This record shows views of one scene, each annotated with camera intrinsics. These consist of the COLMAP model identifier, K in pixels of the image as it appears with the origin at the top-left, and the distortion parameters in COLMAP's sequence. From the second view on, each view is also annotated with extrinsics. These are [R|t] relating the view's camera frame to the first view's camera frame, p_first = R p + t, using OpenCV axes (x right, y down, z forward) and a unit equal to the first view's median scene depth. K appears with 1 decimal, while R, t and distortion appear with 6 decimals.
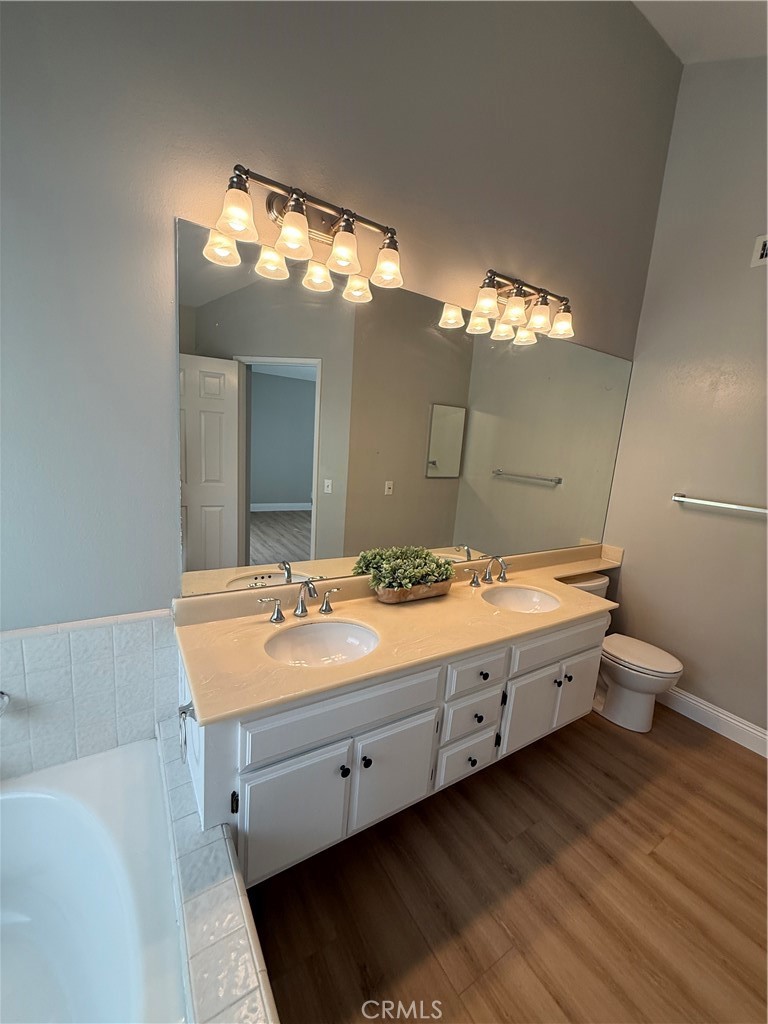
lens RADIAL K [[408.4, 0, 380.6], [0, 408.4, 513.7], [0, 0, 1]] dist [0.000489, -0.000177]
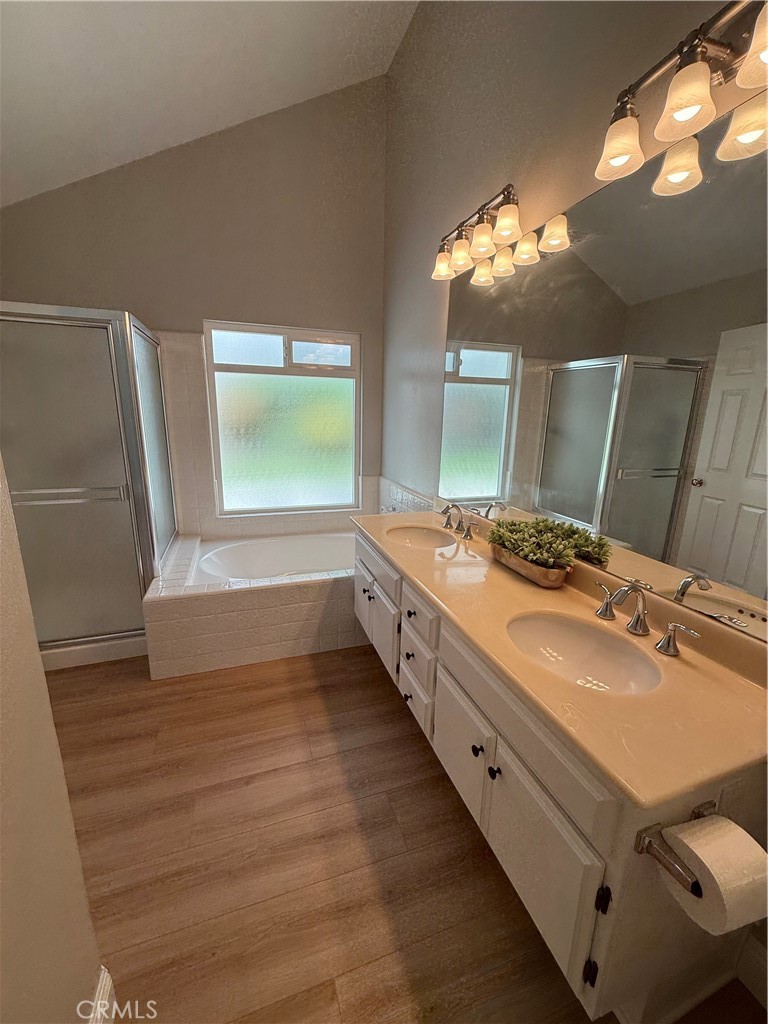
lens RADIAL K [[408.4, 0, 380.7], [0, 408.4, 510.6], [0, 0, 1]] dist [0.000489, -0.000177]
pose [[-0.220258, 0.138537, -0.965554, 1.189065], [-0.228211, 0.955073, 0.189092, -0.020770], [0.948370, 0.261999, -0.178747, 1.010824]]
